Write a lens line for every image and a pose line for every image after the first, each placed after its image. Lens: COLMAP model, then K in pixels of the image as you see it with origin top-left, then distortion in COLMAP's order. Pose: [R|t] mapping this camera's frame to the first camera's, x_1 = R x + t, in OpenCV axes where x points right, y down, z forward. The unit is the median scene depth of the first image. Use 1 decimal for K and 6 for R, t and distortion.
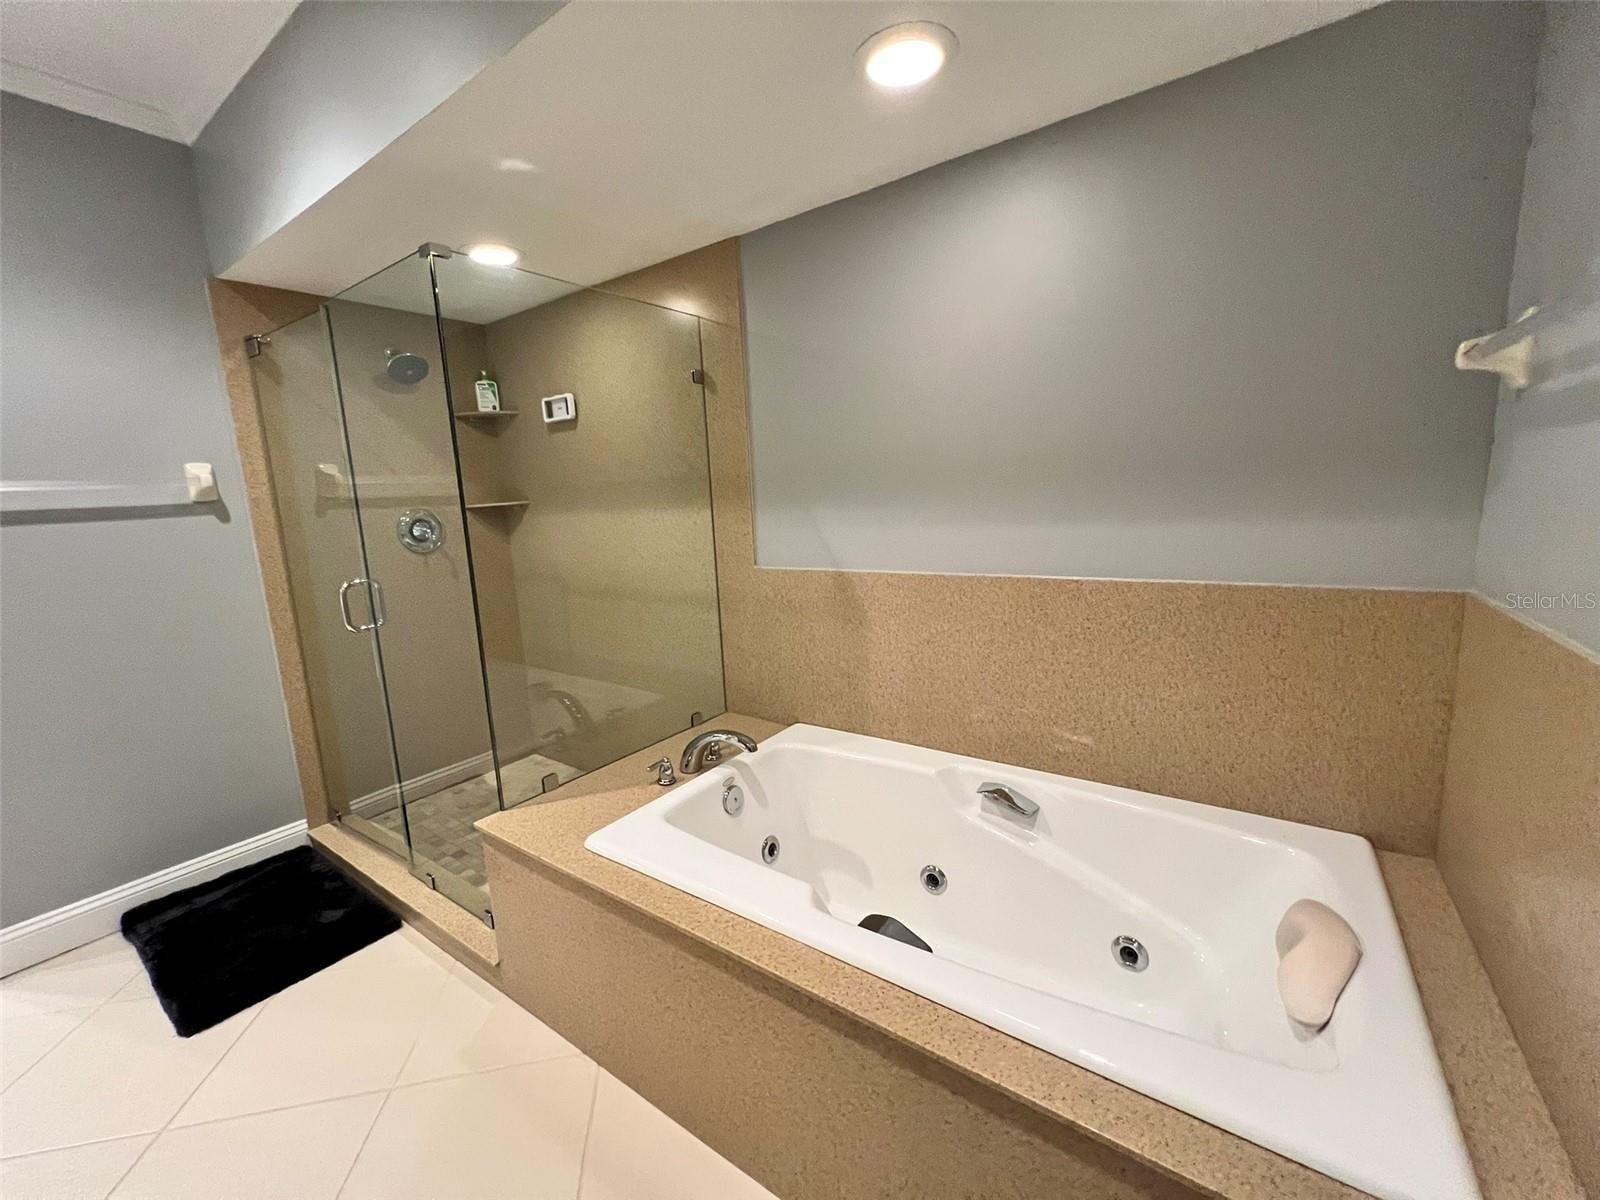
lens RADIAL K [[642.8, 0, 794.4], [0, 642.8, 595.1], [0, 0, 1]] dist [0.001677, -0.000257]
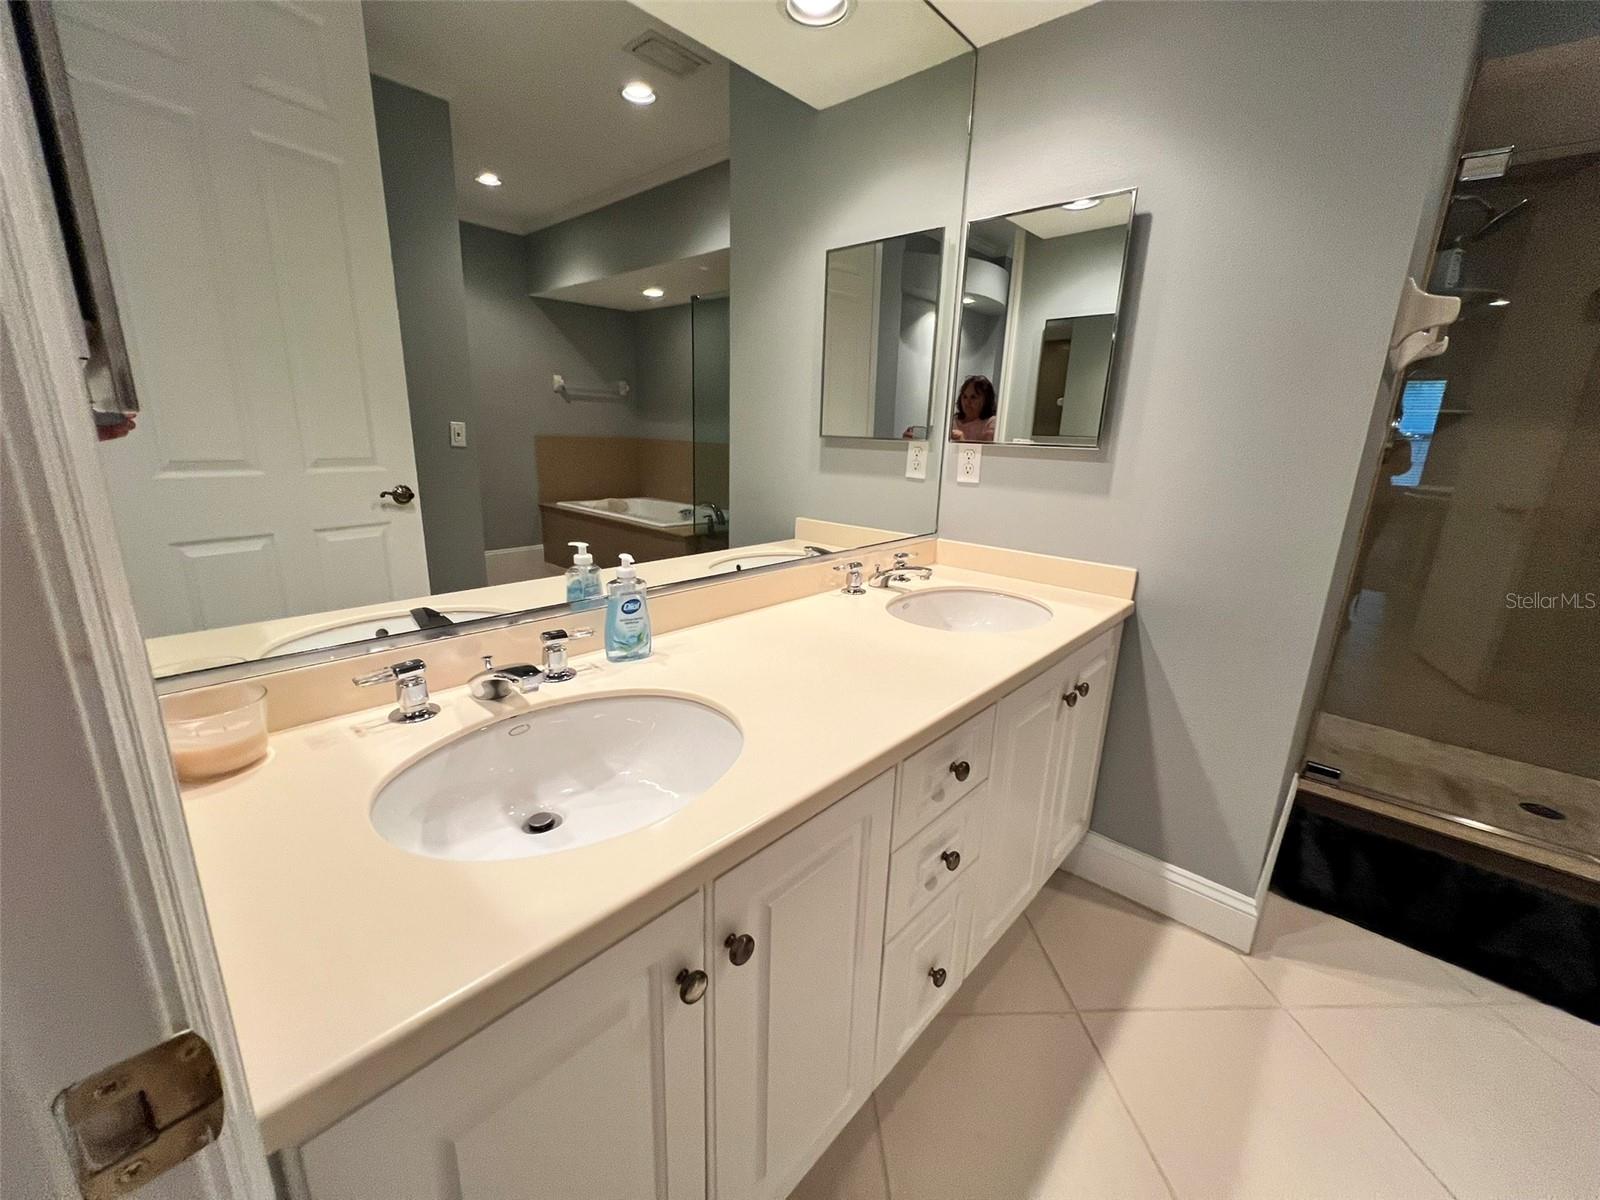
lens RADIAL K [[642.8, 0, 794.4], [0, 642.8, 595.1], [0, 0, 1]] dist [0.001677, -0.000257]
pose [[0.989980, 0.102833, -0.096772, -1.272209], [-0.092850, 0.990385, 0.102551, 0.085697], [0.106388, -0.092538, 0.990009, 0.107388]]
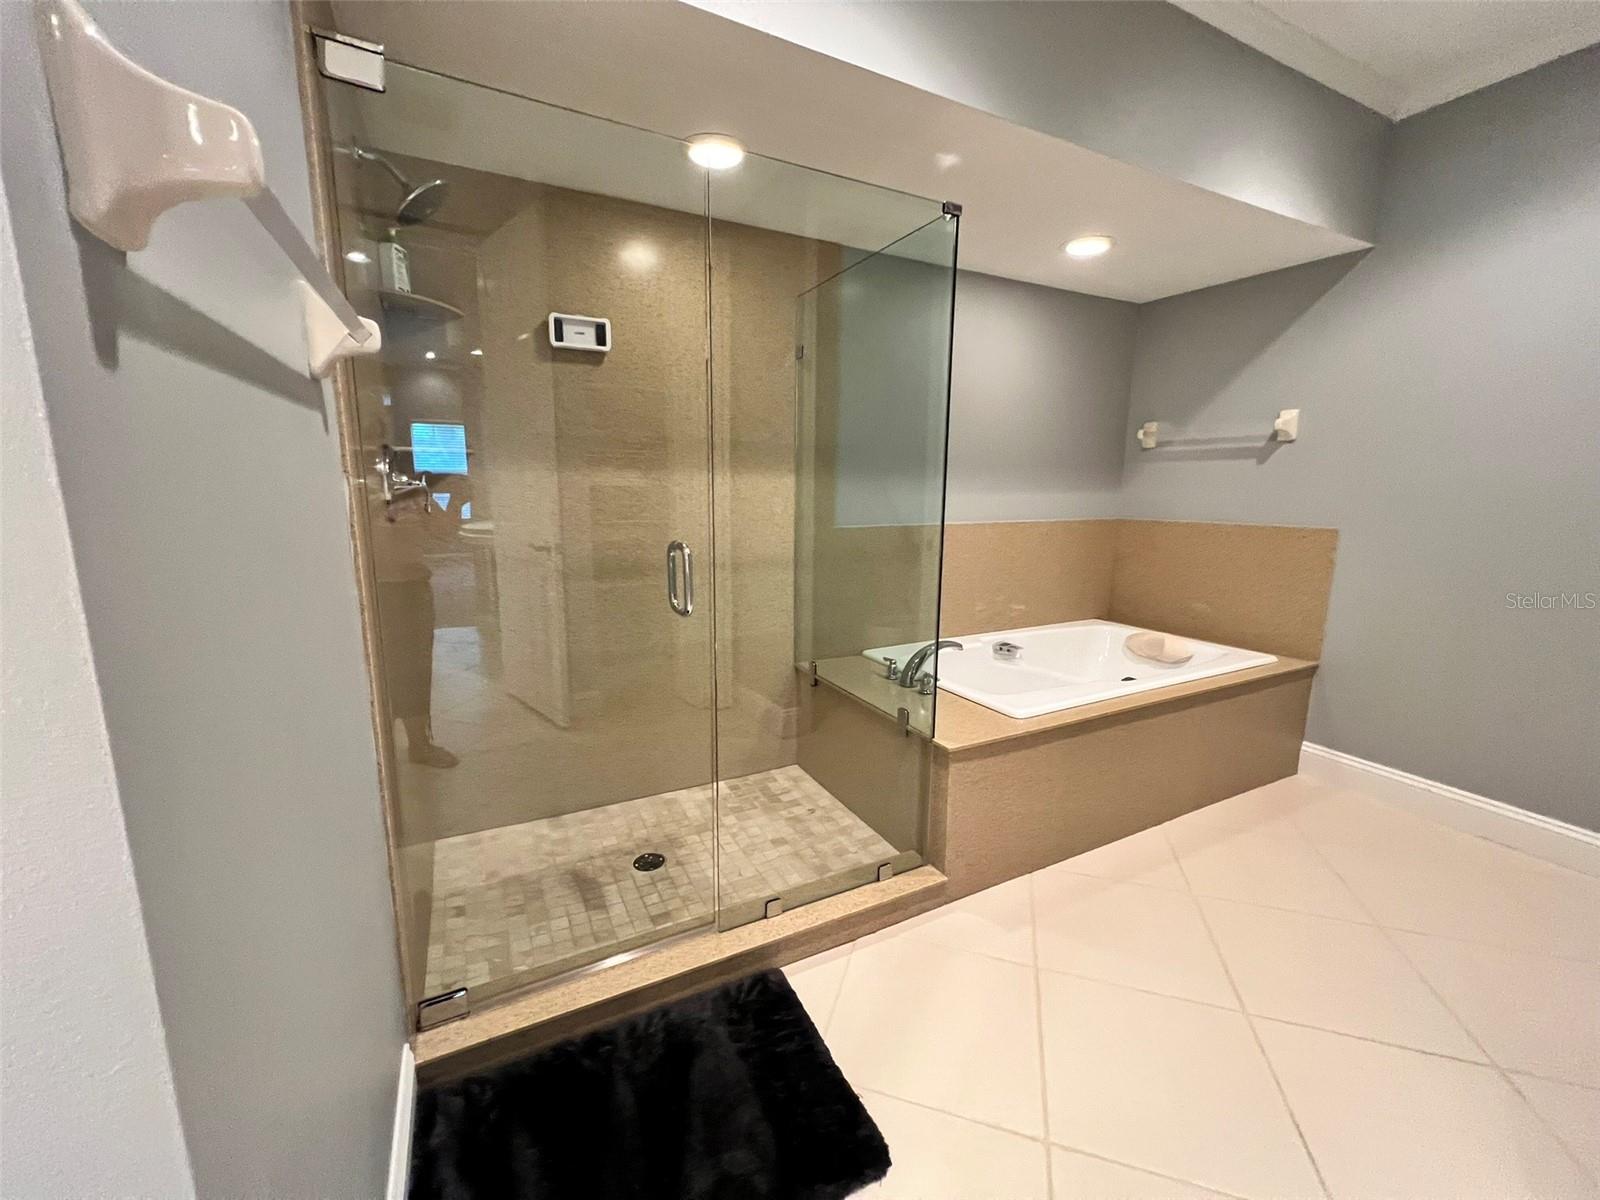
lens RADIAL K [[642.8, 0, 793.8], [0, 642.8, 598.1], [0, 0, 1]] dist [-0.000820, -0.000011]
pose [[0.460432, -0.104829, 0.881484, -0.965351], [0.109933, 0.992092, 0.060561, 0.004594], [-0.880862, 0.069020, 0.468315, 0.441896]]
